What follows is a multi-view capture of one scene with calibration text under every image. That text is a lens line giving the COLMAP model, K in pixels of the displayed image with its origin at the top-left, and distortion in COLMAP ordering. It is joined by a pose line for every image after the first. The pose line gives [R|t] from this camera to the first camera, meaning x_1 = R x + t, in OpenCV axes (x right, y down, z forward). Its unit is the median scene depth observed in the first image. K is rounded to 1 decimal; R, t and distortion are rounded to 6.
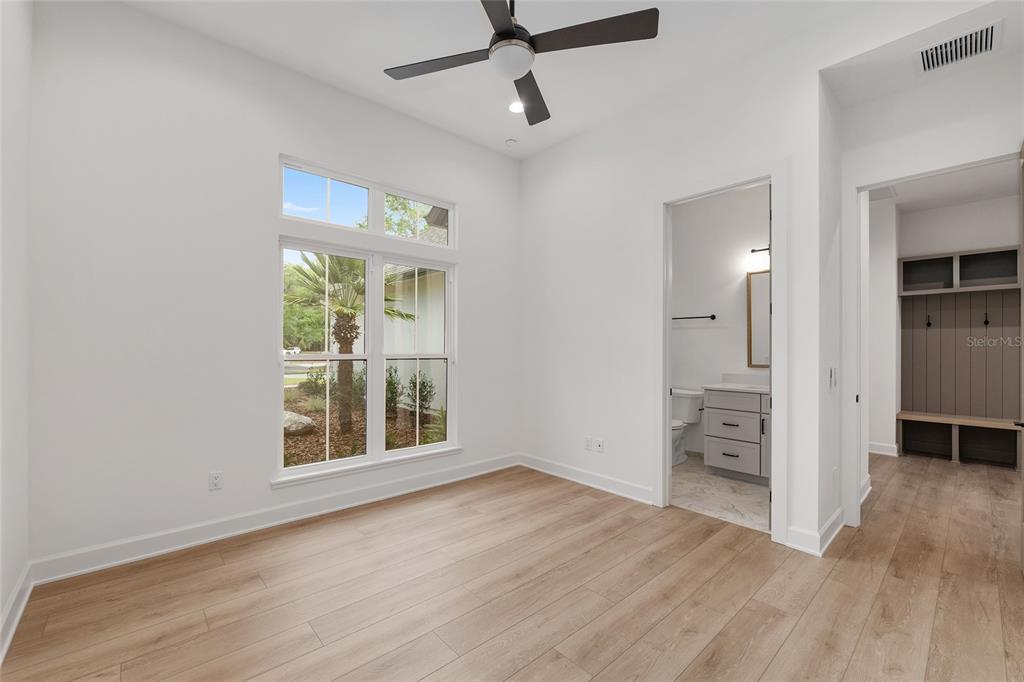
lens RADIAL K [[421.1, 0, 511.0], [0, 421.1, 343.7], [0, 0, 1]] dist [-0.002402, -0.000234]
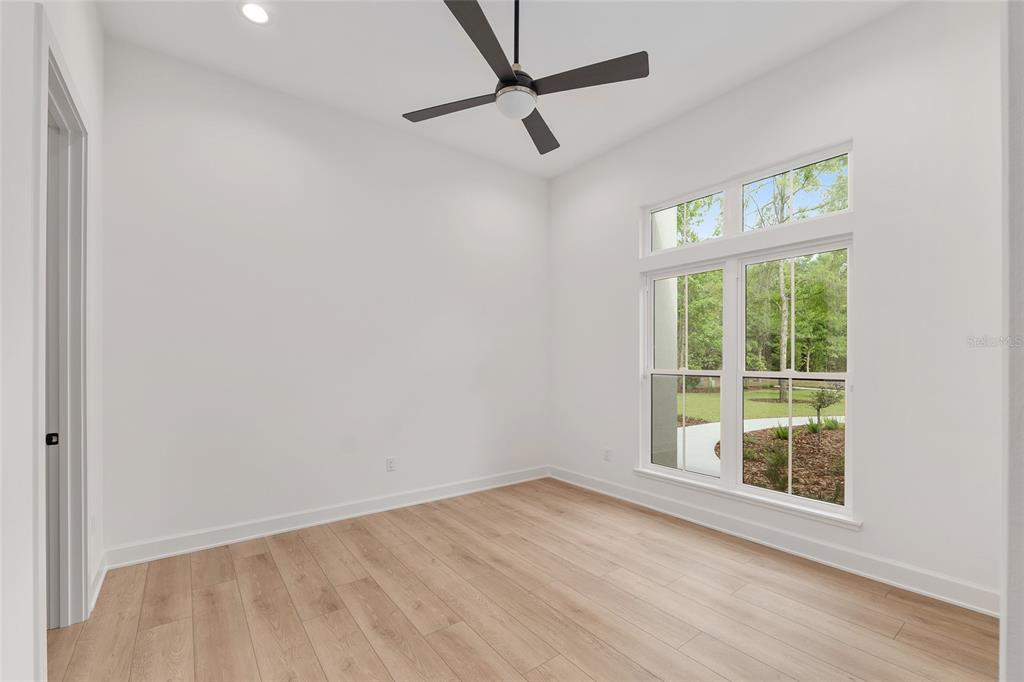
lens RADIAL K [[421.1, 0, 501.4], [0, 421.1, 363.2], [0, 0, 1]] dist [-0.002402, -0.000234]
pose [[-0.080065, -0.000765, -0.996789, 0.790076], [0.005638, 0.999983, -0.001221, 0.009976], [0.996774, -0.005718, -0.080059, 0.761420]]
